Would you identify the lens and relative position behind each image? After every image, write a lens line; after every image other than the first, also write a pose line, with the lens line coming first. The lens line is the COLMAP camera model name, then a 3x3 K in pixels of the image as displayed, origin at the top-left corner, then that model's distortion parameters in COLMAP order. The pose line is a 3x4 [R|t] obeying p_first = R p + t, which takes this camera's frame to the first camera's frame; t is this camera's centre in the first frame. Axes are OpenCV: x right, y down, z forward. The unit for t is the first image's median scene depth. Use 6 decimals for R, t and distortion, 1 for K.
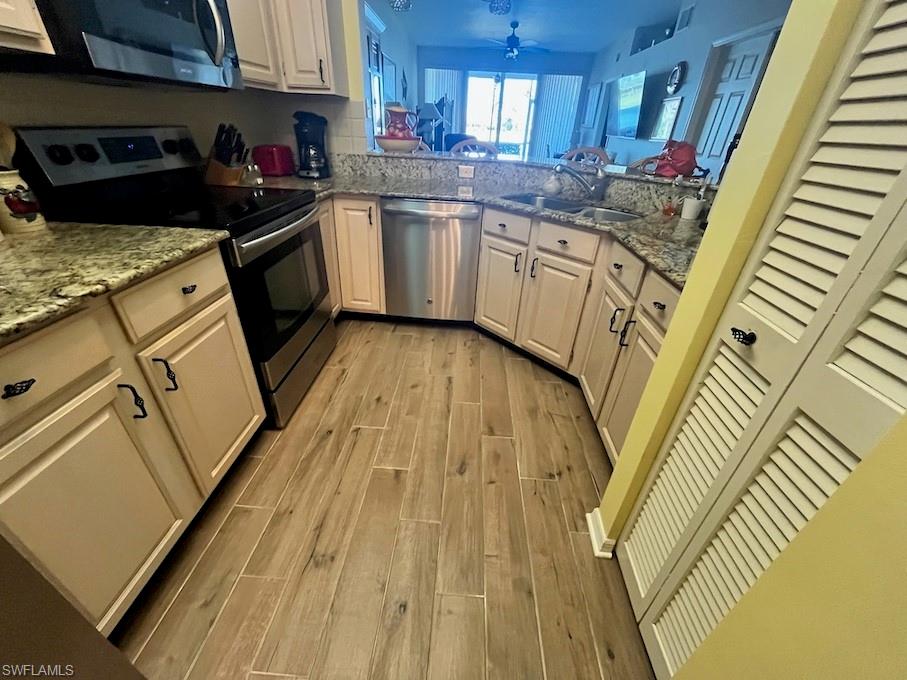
lens RADIAL K [[367.6, 0, 453.5], [0, 367.6, 342.1], [0, 0, 1]] dist [-0.004089, -0.000302]
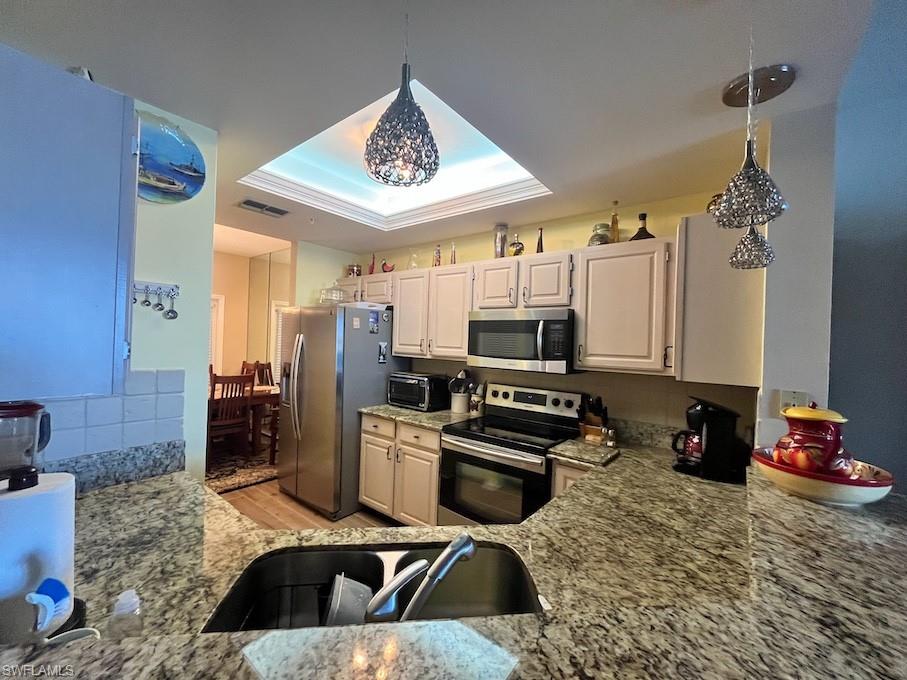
lens RADIAL K [[367.6, 0, 453.5], [0, 367.6, 342.1], [0, 0, 1]] dist [-0.004089, -0.000302]
pose [[-0.576190, -0.060381, -0.815082, 0.812932], [-0.466588, 0.843092, 0.267379, -0.977599], [0.671045, 0.534369, -0.513954, 1.388042]]
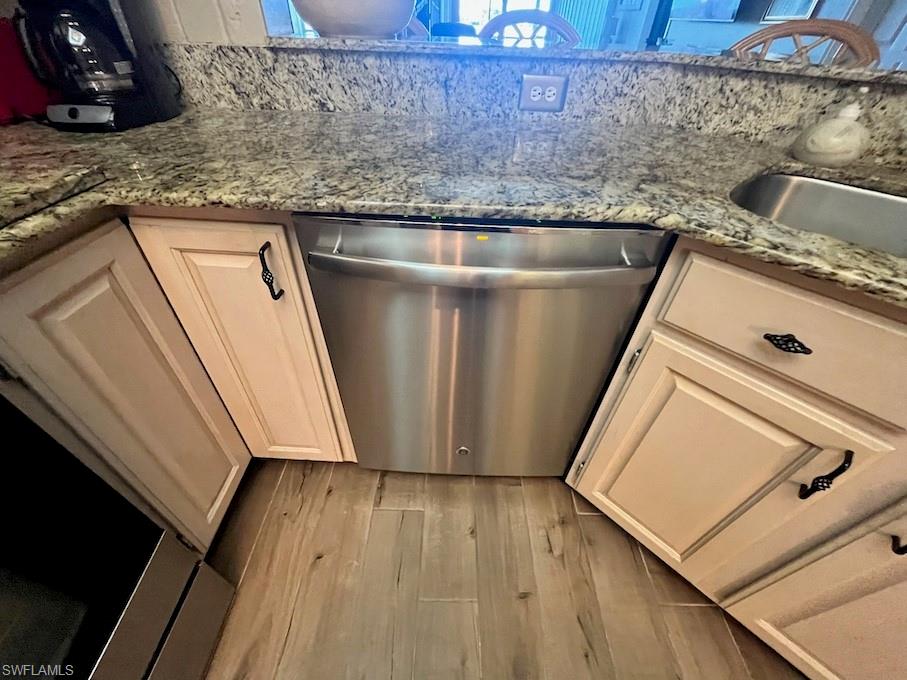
lens RADIAL K [[367.6, 0, 453.5], [0, 367.6, 342.1], [0, 0, 1]] dist [-0.004089, -0.000302]
pose [[0.998917, -0.039273, 0.024944, -0.119962], [0.033917, 0.981702, 0.187379, -0.452476], [-0.031847, -0.186330, 0.981971, 0.926347]]
